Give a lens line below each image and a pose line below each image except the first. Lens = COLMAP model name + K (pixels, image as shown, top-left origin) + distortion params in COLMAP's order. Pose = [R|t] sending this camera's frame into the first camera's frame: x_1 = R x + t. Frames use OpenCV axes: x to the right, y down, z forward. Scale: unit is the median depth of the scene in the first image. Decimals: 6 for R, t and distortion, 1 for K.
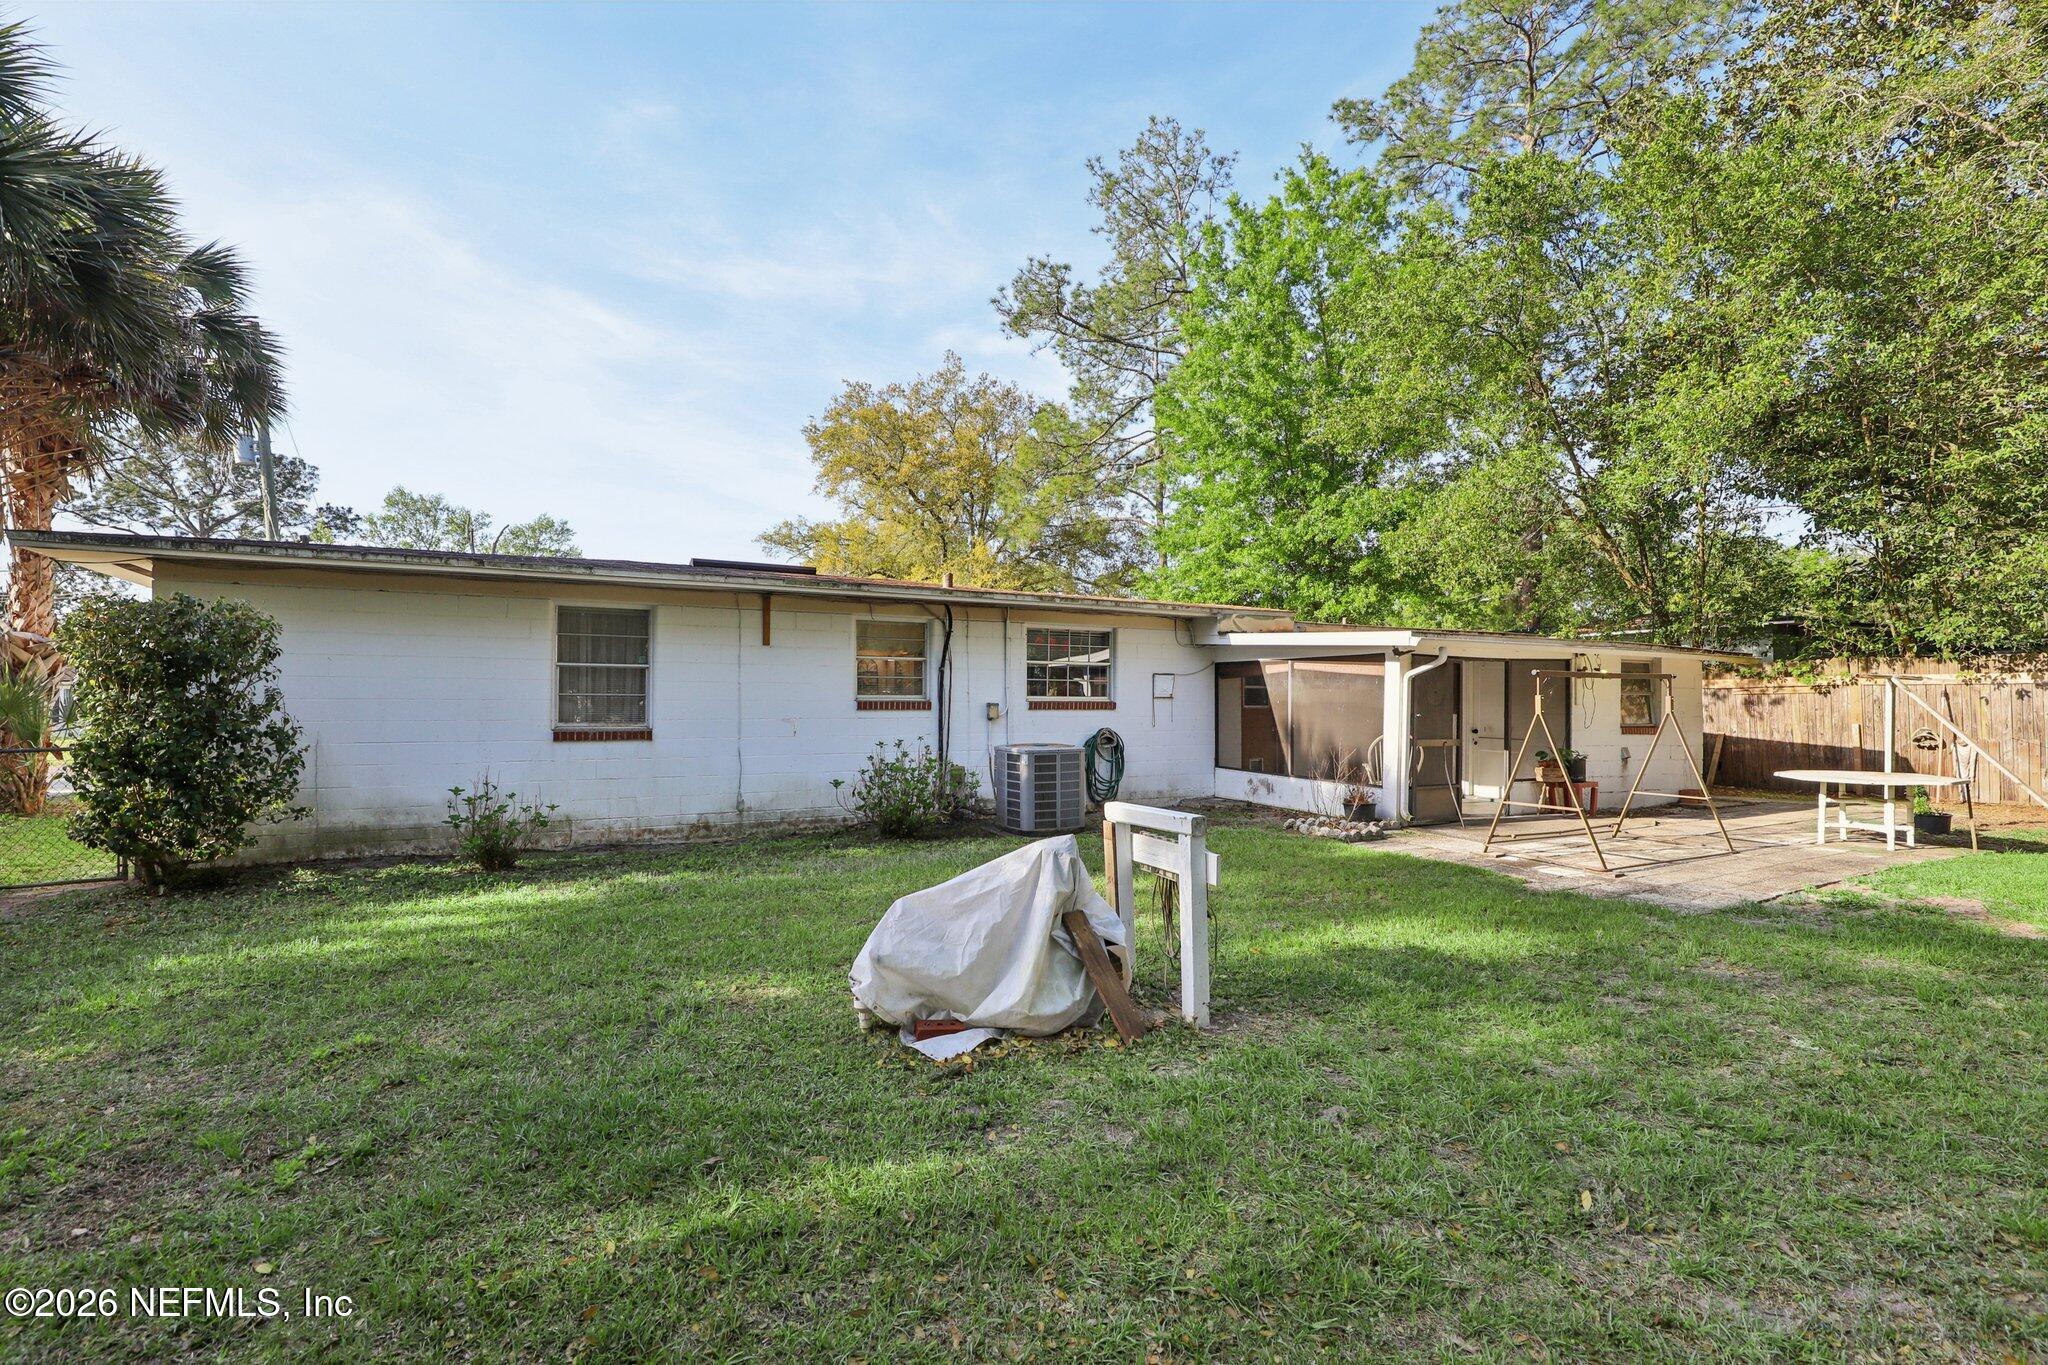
lens RADIAL K [[929.1, 0, 1034.5], [0, 929.1, 689.6], [0, 0, 1]] dist [-0.005548, -0.000326]
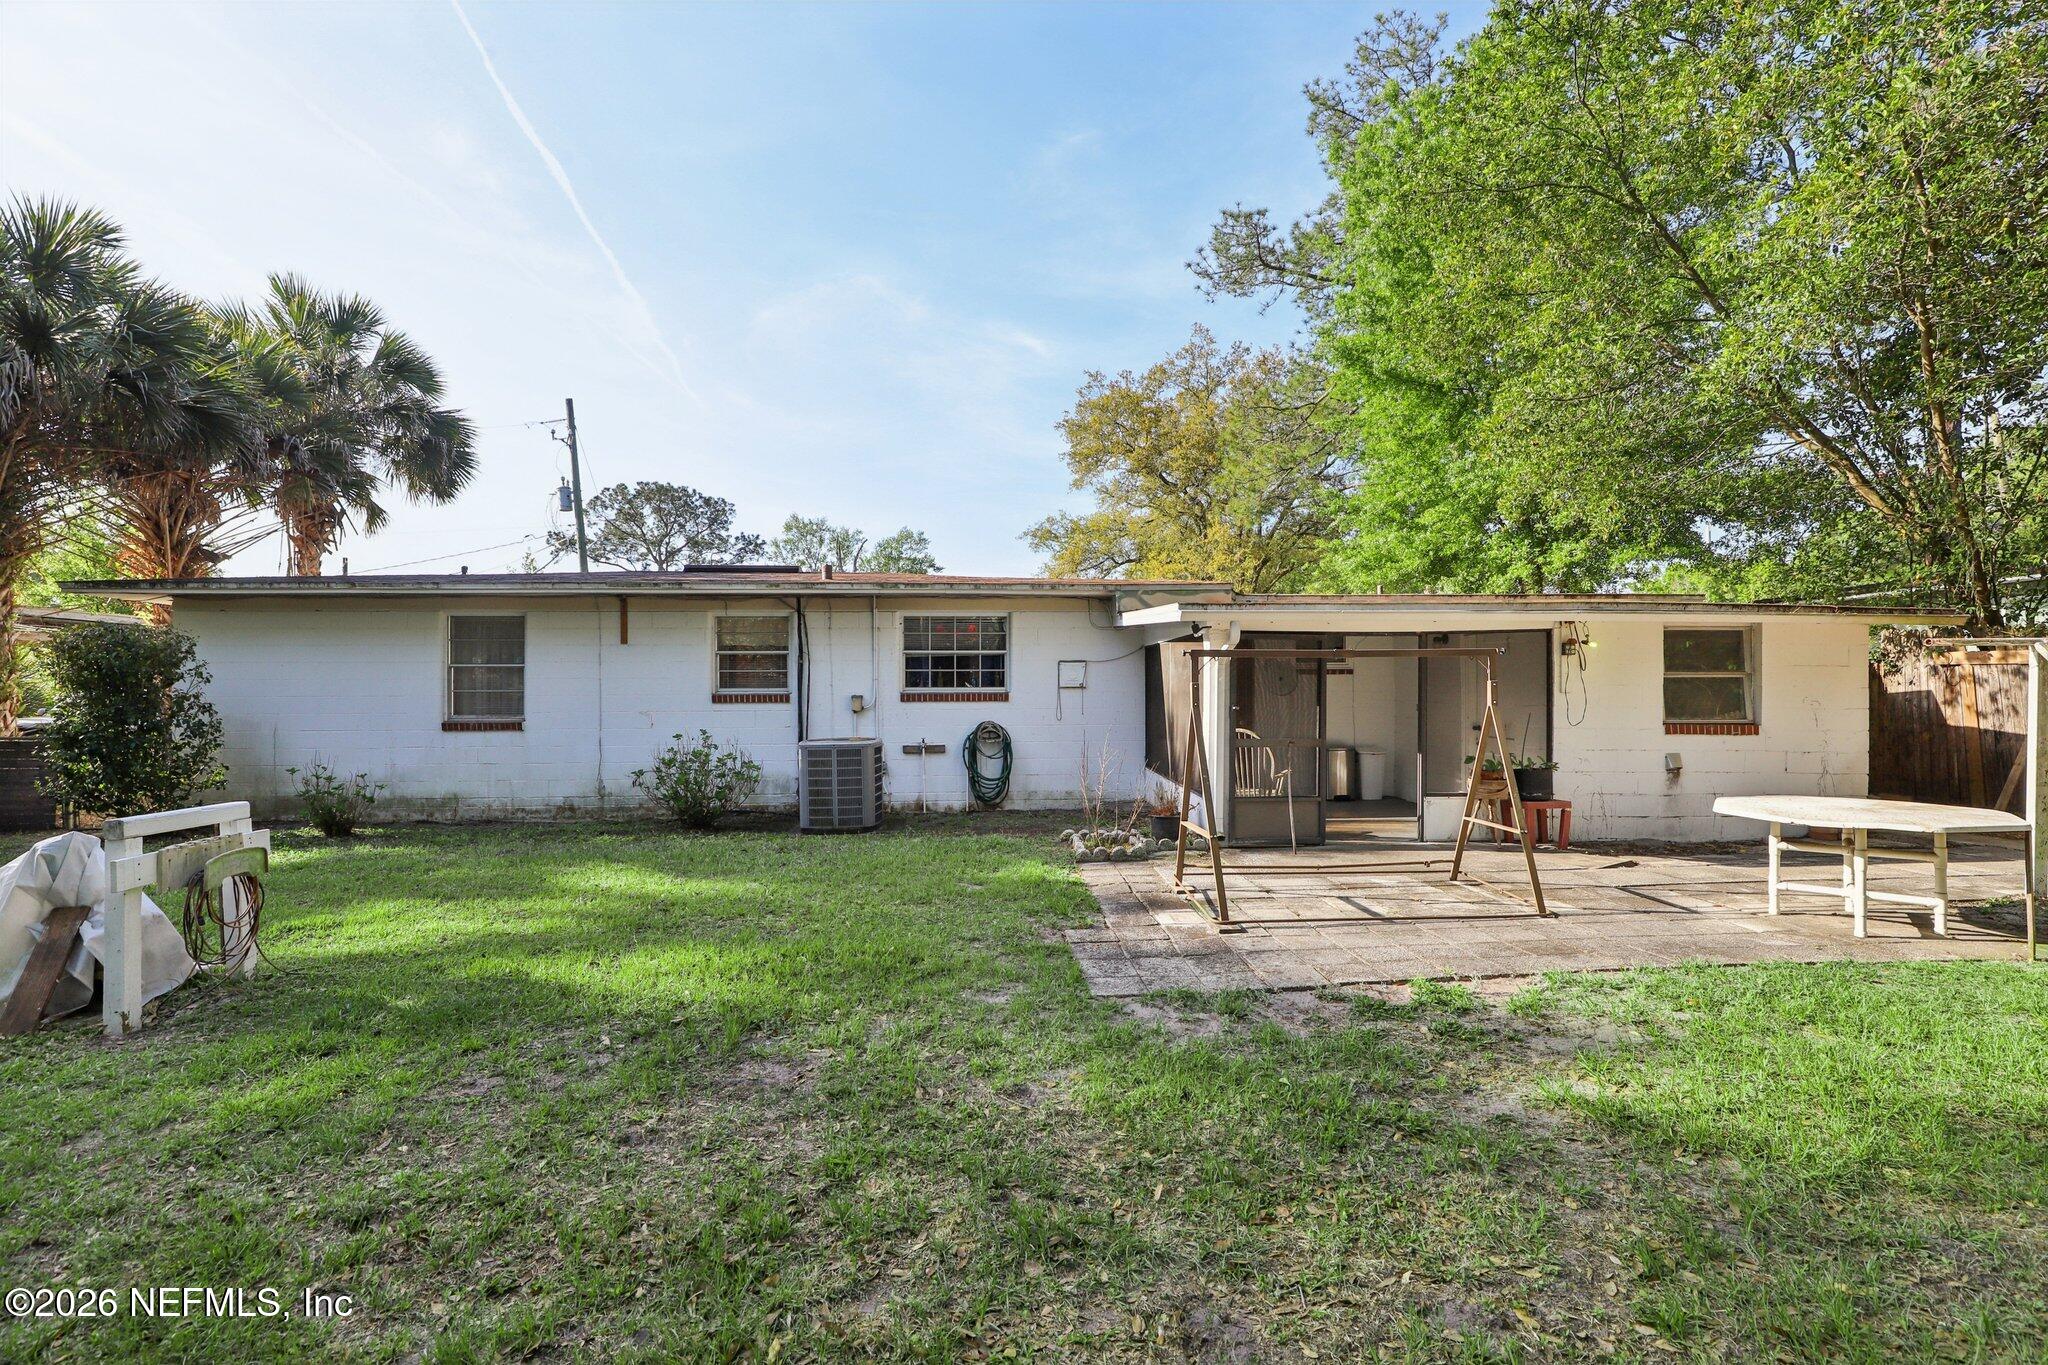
lens RADIAL K [[929.1, 0, 1028.3], [0, 929.1, 688.1], [0, 0, 1]] dist [-0.005548, -0.000326]
pose [[0.909815, -0.009371, -0.414909, 0.496815], [0.014066, 0.999867, 0.008262, 0.001302], [0.414777, -0.013353, 0.909825, 0.177377]]
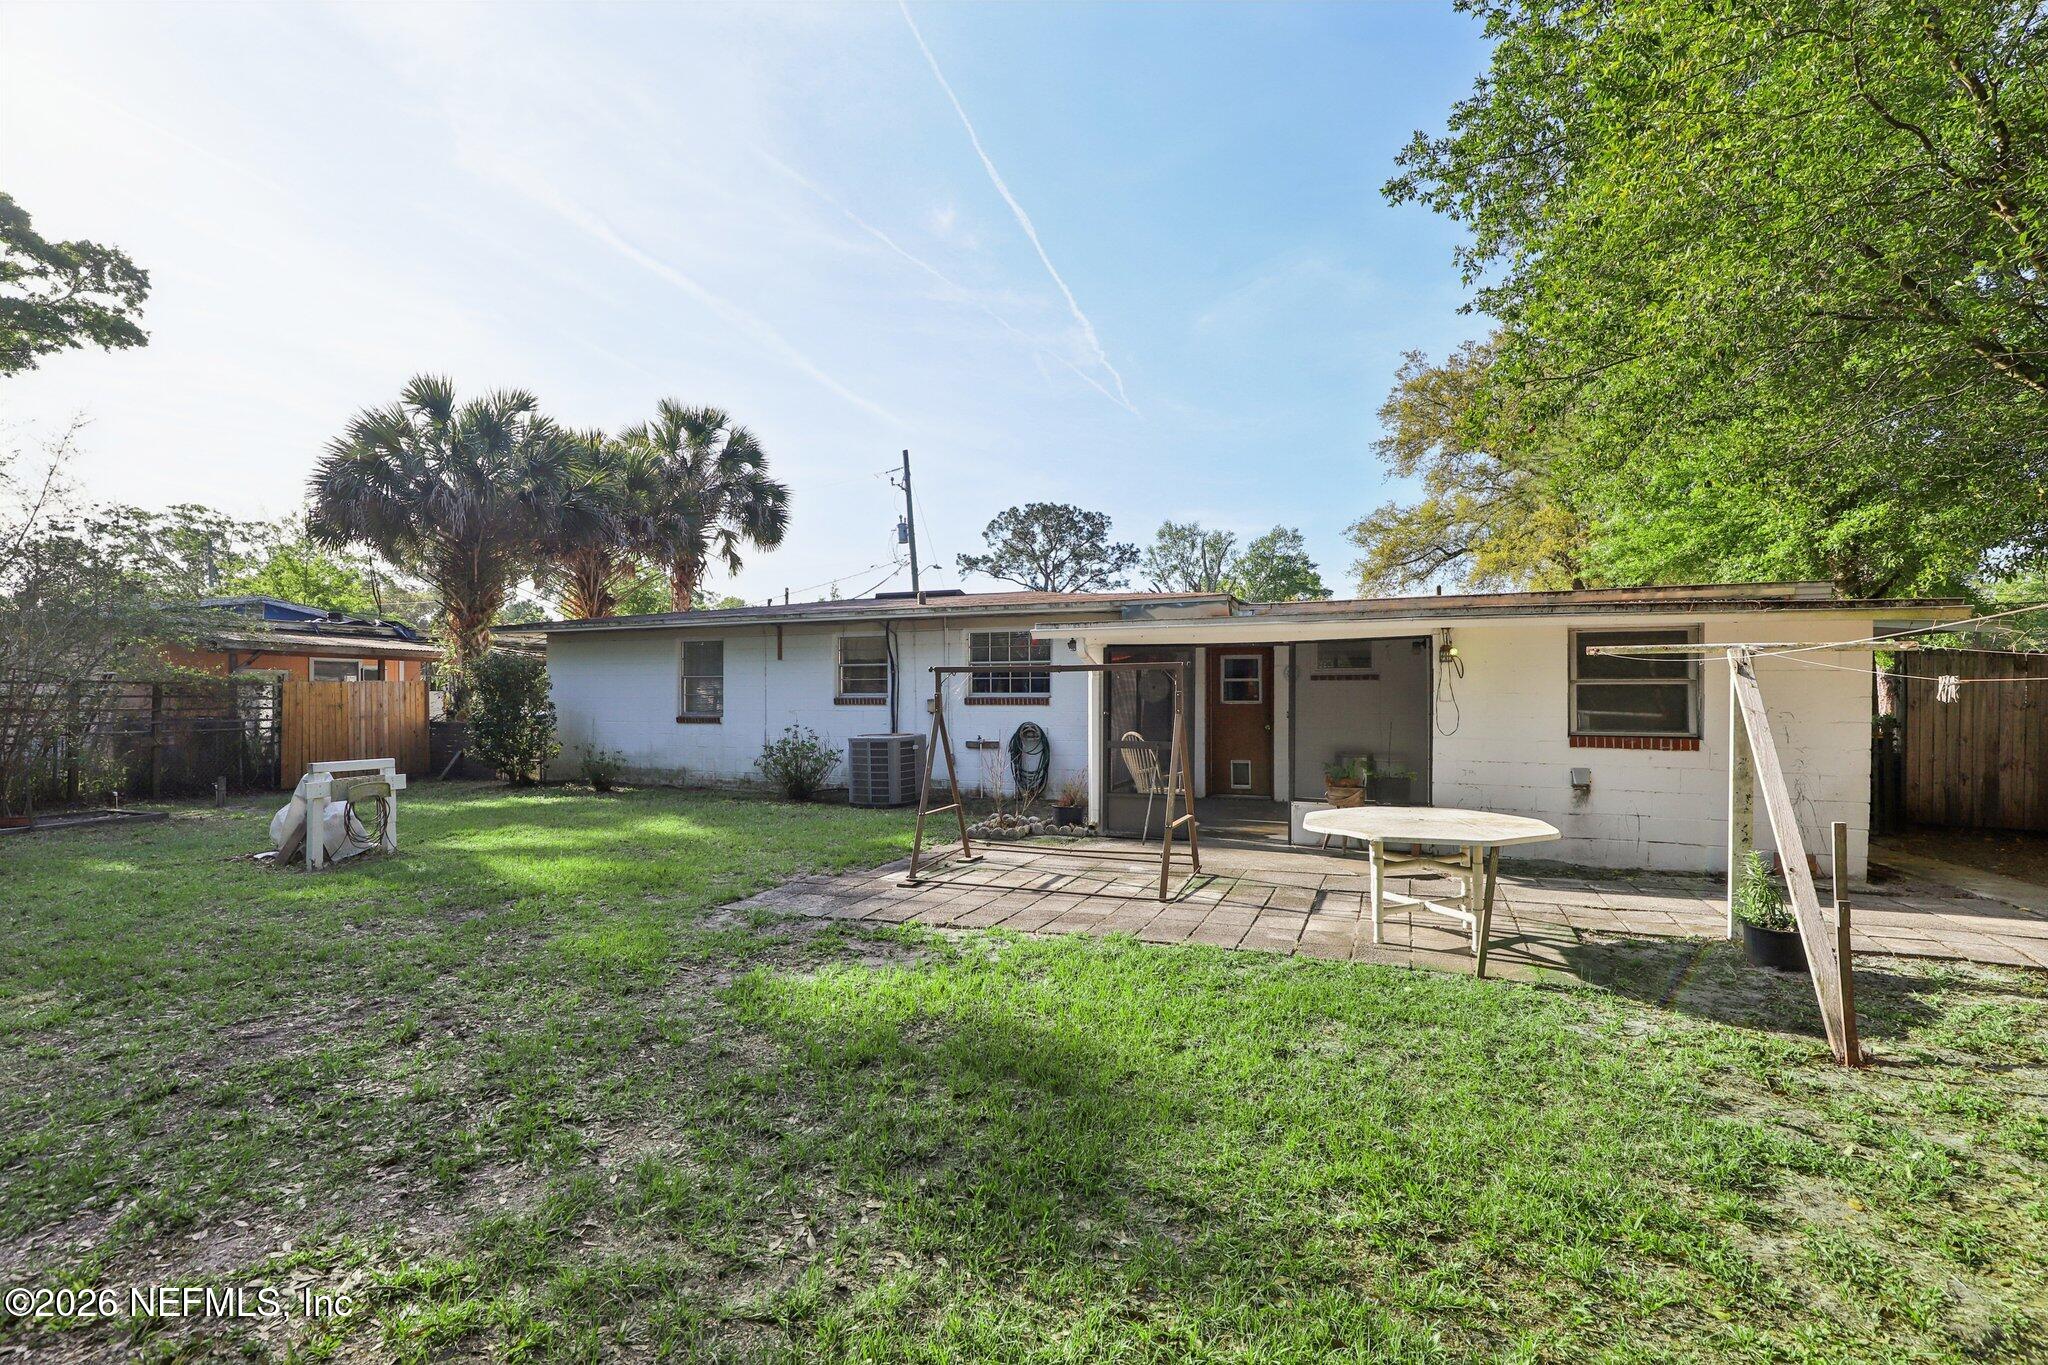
lens RADIAL K [[929.1, 0, 1017.2], [0, 929.1, 691.6], [0, 0, 1]] dist [-0.005548, -0.000326]
pose [[0.629284, -0.006998, -0.777144, 0.902224], [0.017283, 0.999838, 0.004991, 0.000679], [0.776983, -0.016572, 0.629303, 0.317282]]
